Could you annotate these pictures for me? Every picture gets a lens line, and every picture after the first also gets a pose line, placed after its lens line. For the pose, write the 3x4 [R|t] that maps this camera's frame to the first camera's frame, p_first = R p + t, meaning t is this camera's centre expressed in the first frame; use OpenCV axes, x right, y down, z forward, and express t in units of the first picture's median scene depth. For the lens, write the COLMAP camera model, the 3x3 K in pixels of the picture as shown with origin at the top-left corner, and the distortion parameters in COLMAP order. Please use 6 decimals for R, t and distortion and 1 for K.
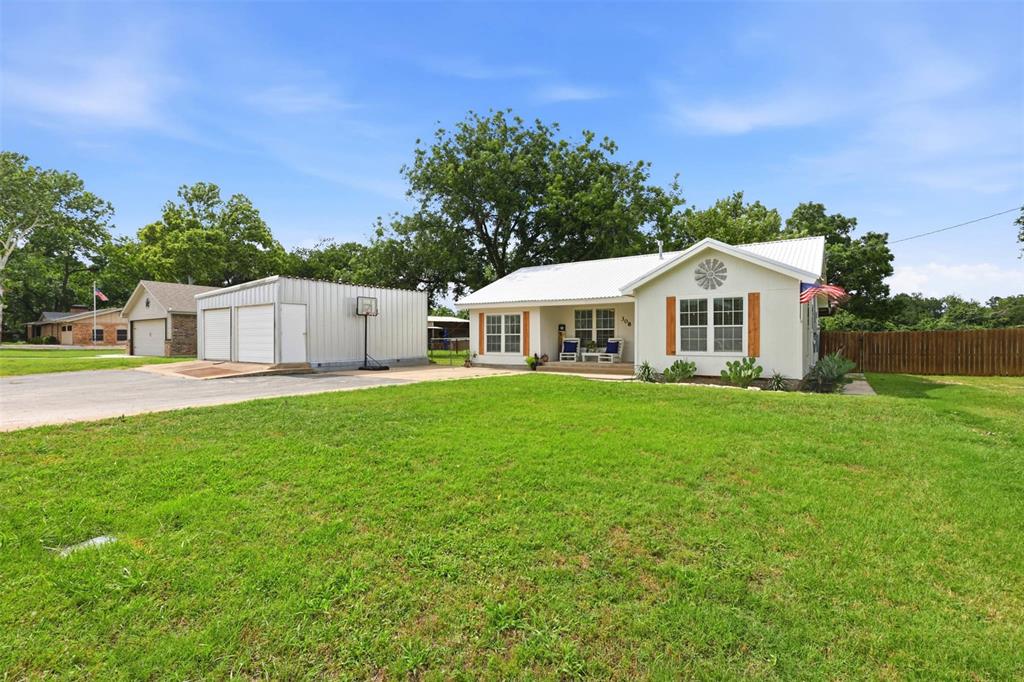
lens RADIAL K [[476.5, 0, 511.6], [0, 476.5, 343.7], [0, 0, 1]] dist [-0.006159, 0.000396]
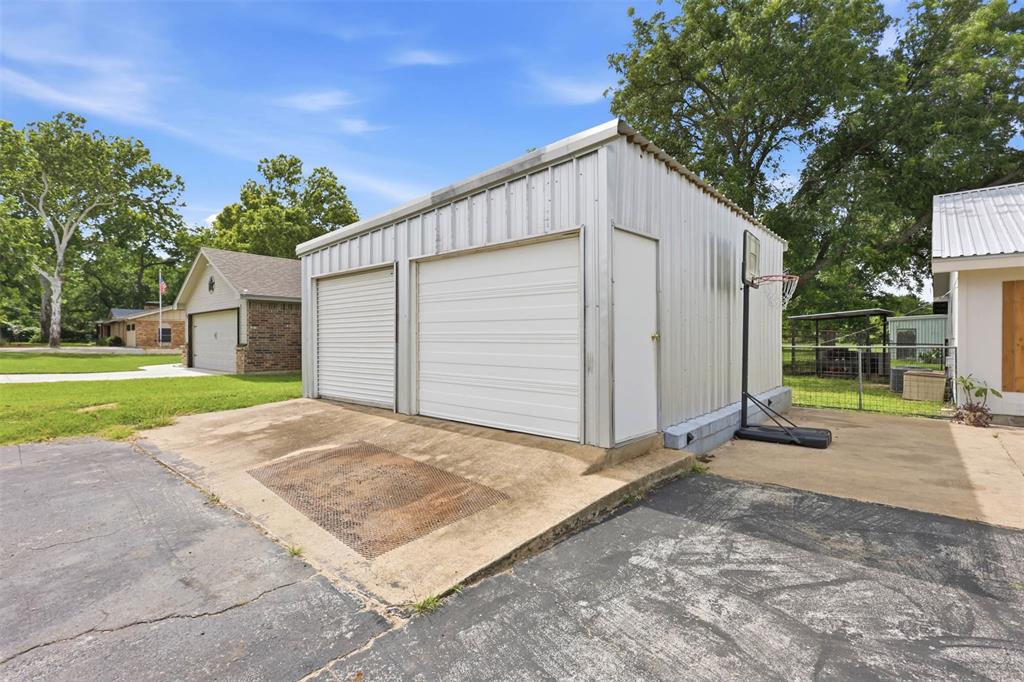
lens RADIAL K [[476.5, 0, 512.8], [0, 476.5, 340.1], [0, 0, 1]] dist [-0.006159, 0.000396]
pose [[0.993384, -0.000891, -0.114836, -0.170396], [0.000539, 0.999995, -0.003098, -0.006311], [0.114838, 0.003016, 0.993380, 0.239766]]
